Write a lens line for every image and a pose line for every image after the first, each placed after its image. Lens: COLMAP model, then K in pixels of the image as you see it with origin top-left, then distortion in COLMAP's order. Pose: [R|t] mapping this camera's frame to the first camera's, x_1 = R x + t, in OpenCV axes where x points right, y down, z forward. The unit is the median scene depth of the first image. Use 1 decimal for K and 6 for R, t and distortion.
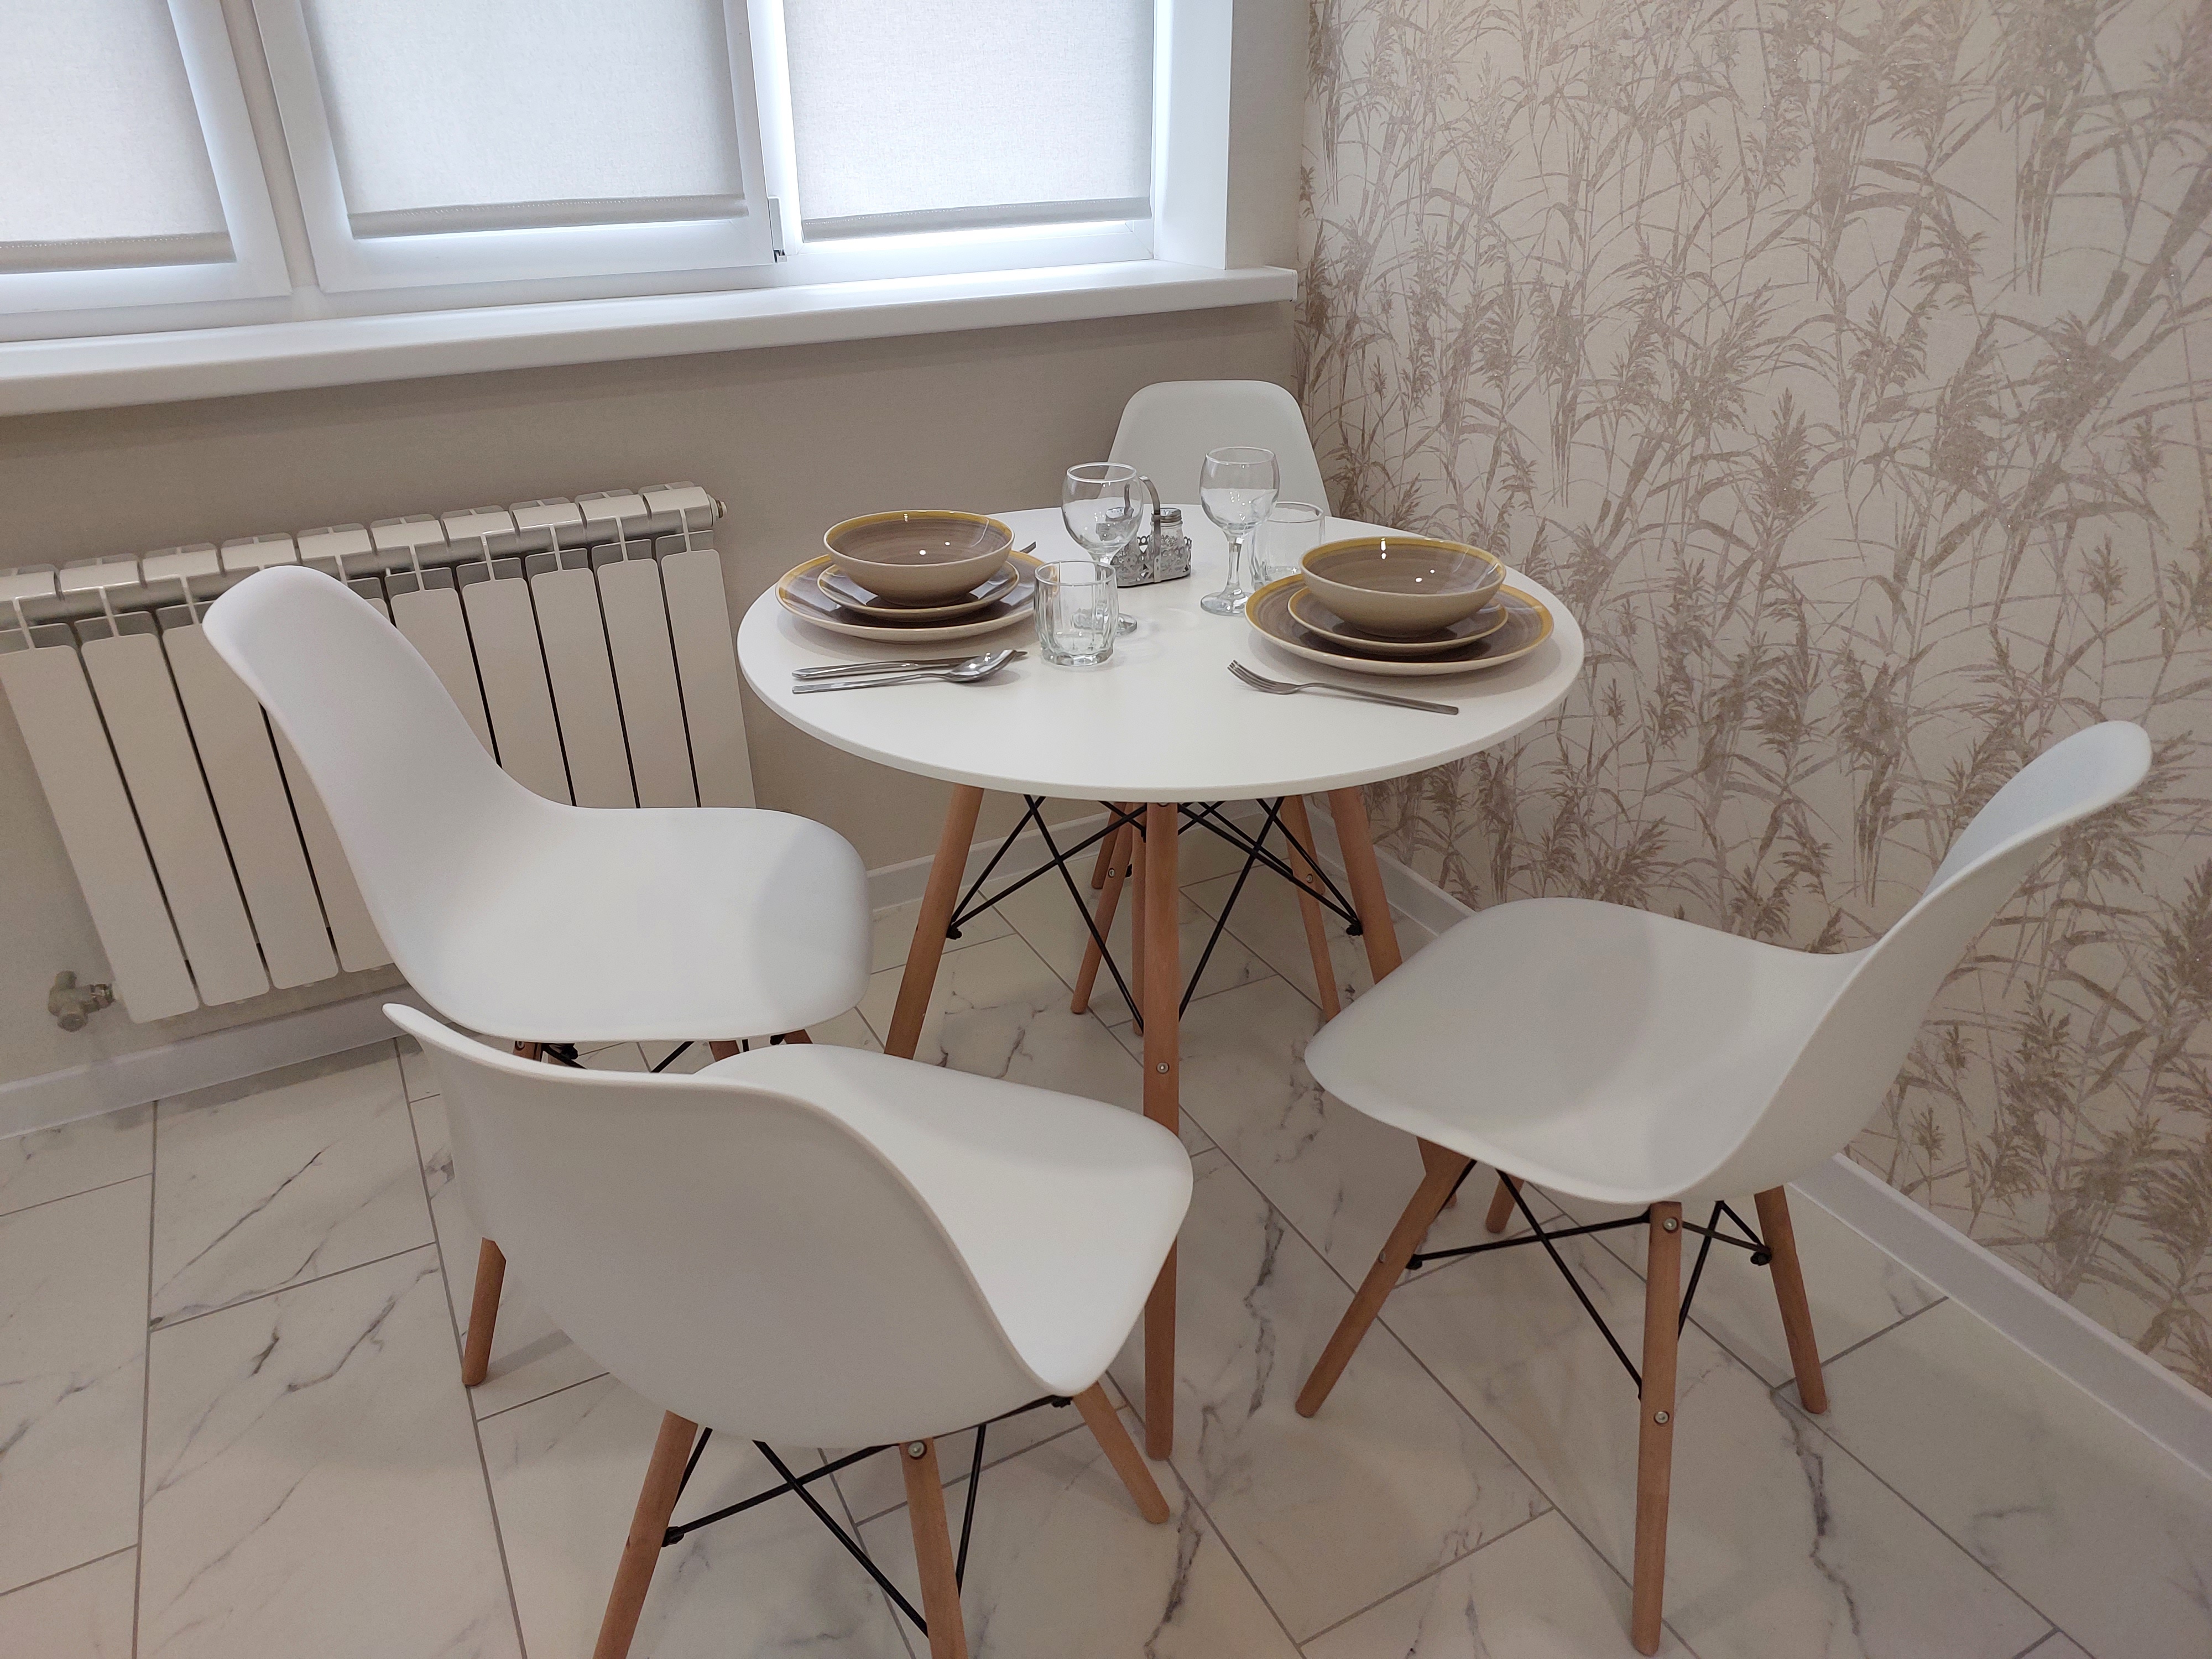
lens RADIAL K [[1485.5, 0, 1104.1], [0, 1485.5, 845.1], [0, 0, 1]] dist [0.000350, -0.001513]
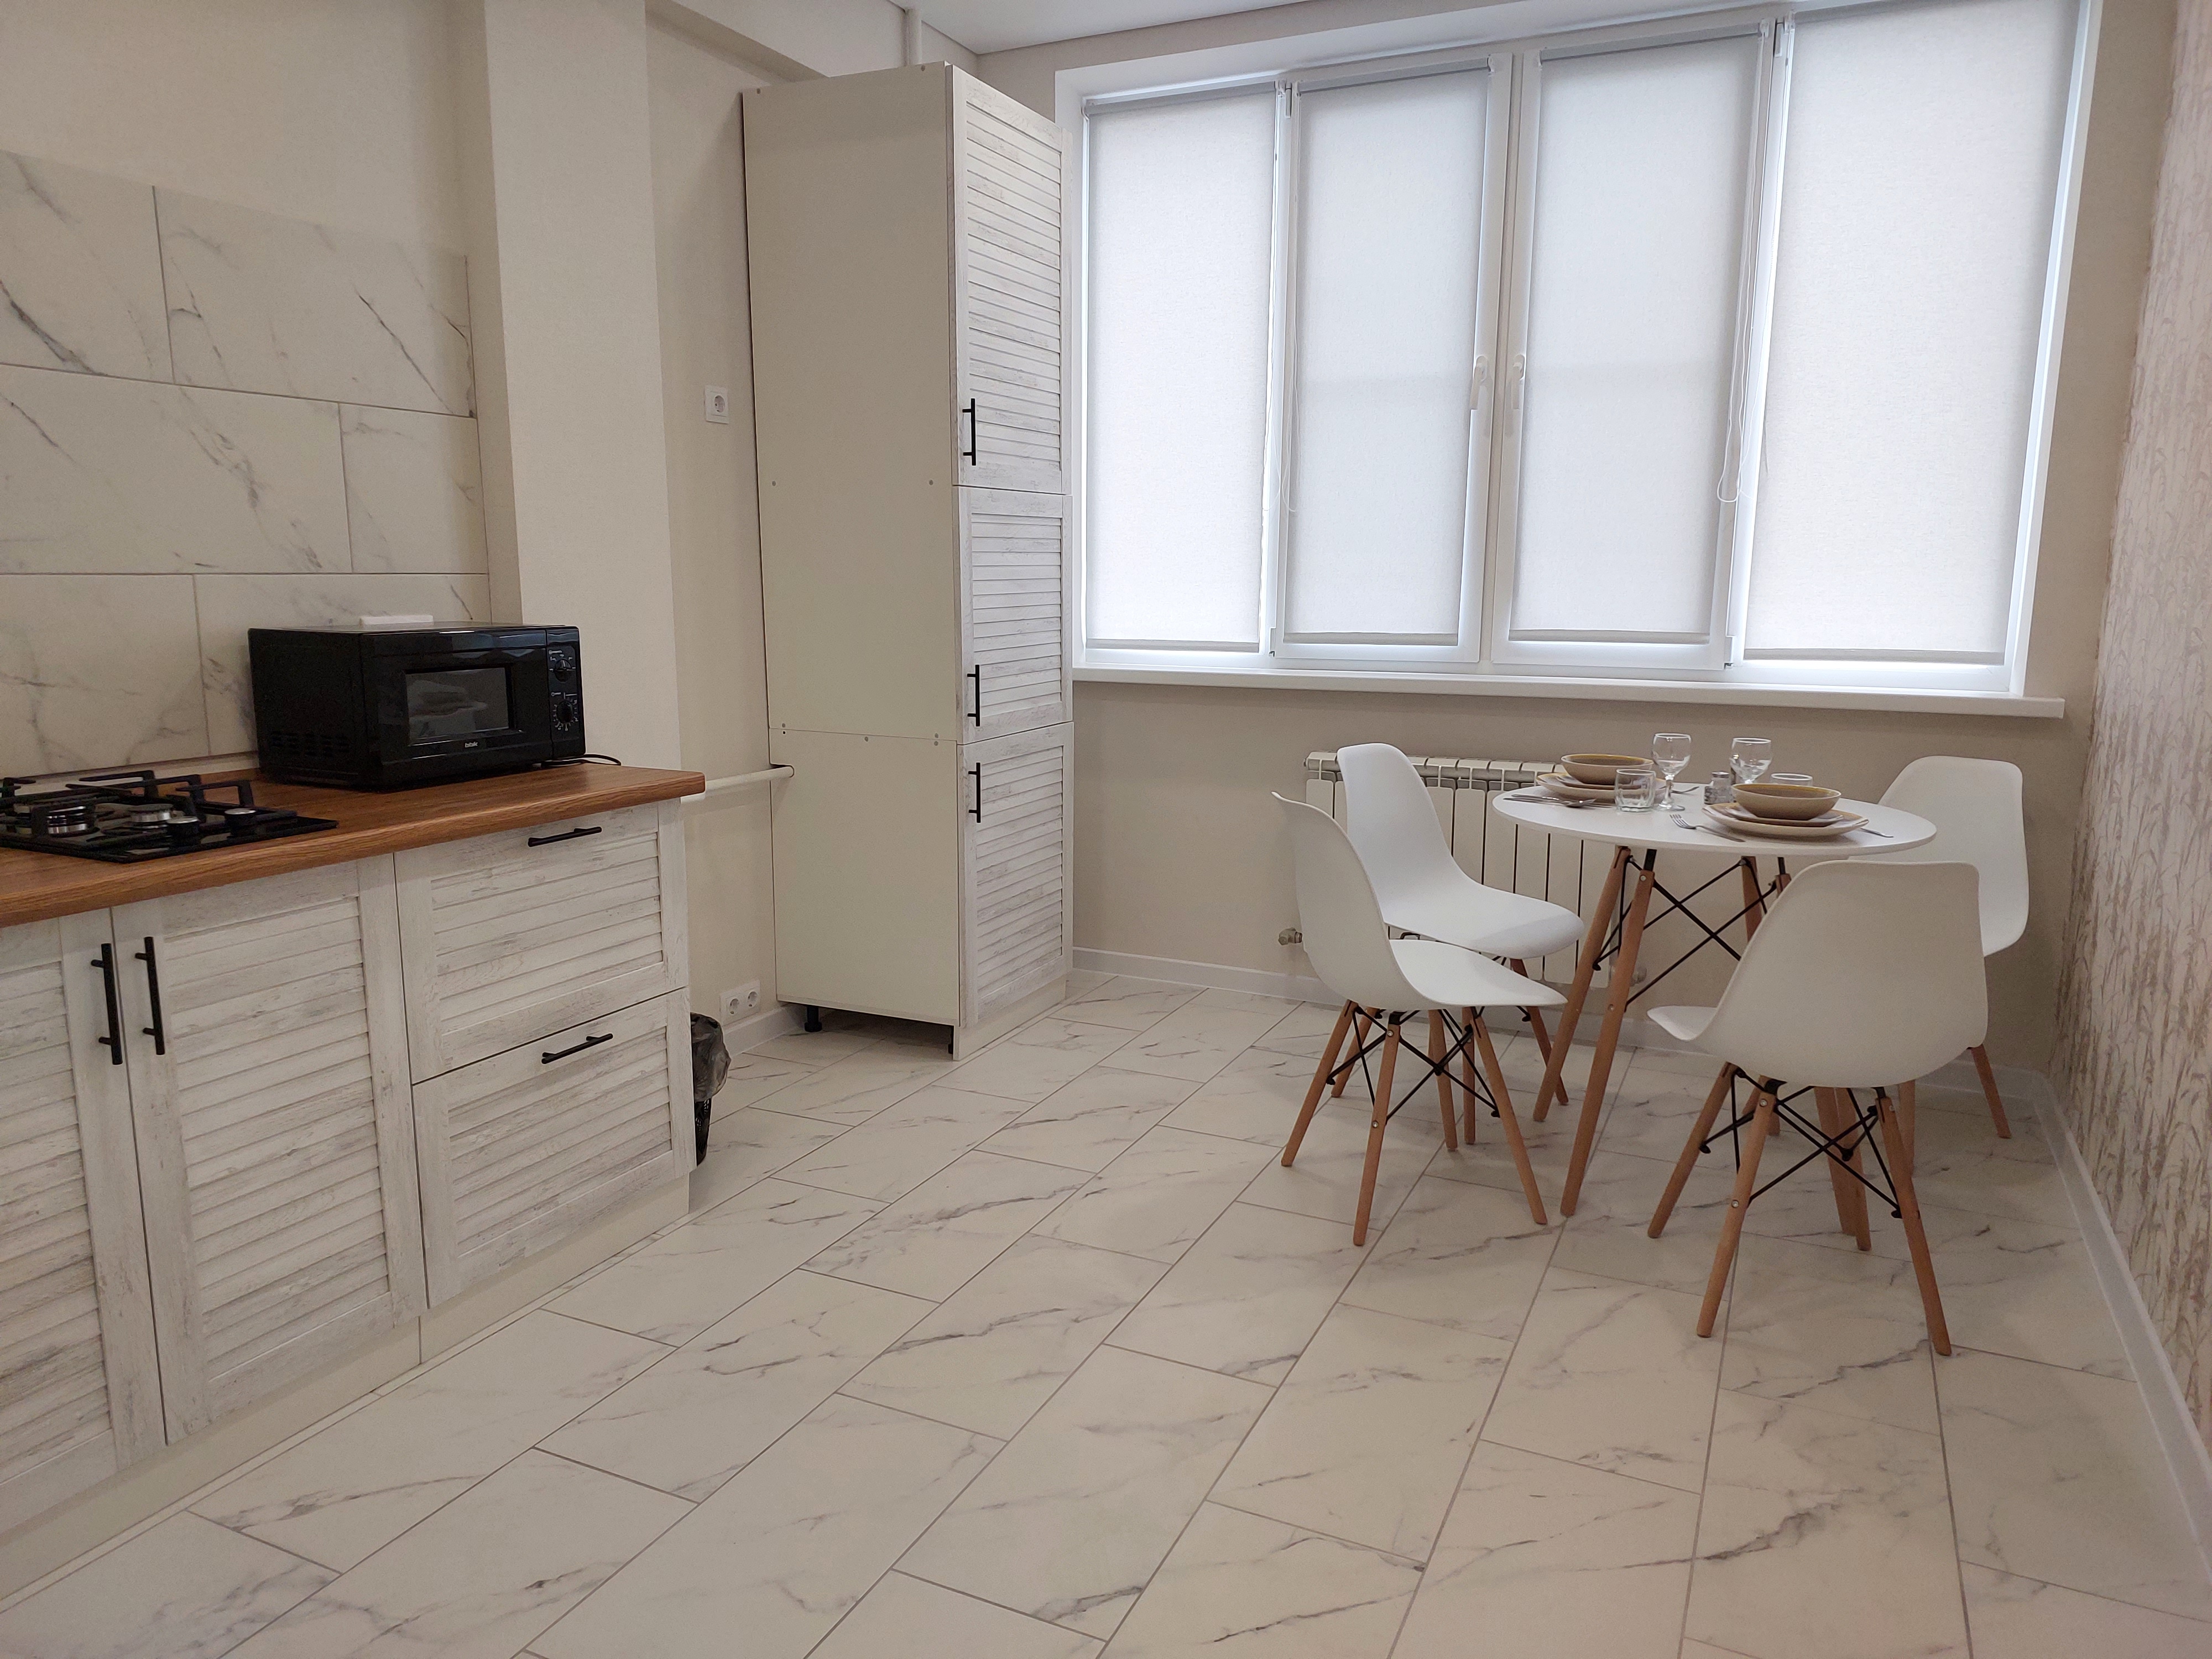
lens RADIAL K [[1485.5, 0, 1105.7], [0, 1485.5, 828.1], [0, 0, 1]] dist [0.000350, -0.001513]
pose [[0.589955, 0.146549, -0.794026, 0.911862], [-0.382064, 0.916999, -0.114626, 0.317095], [0.711323, 0.370993, 0.596979, -0.613474]]
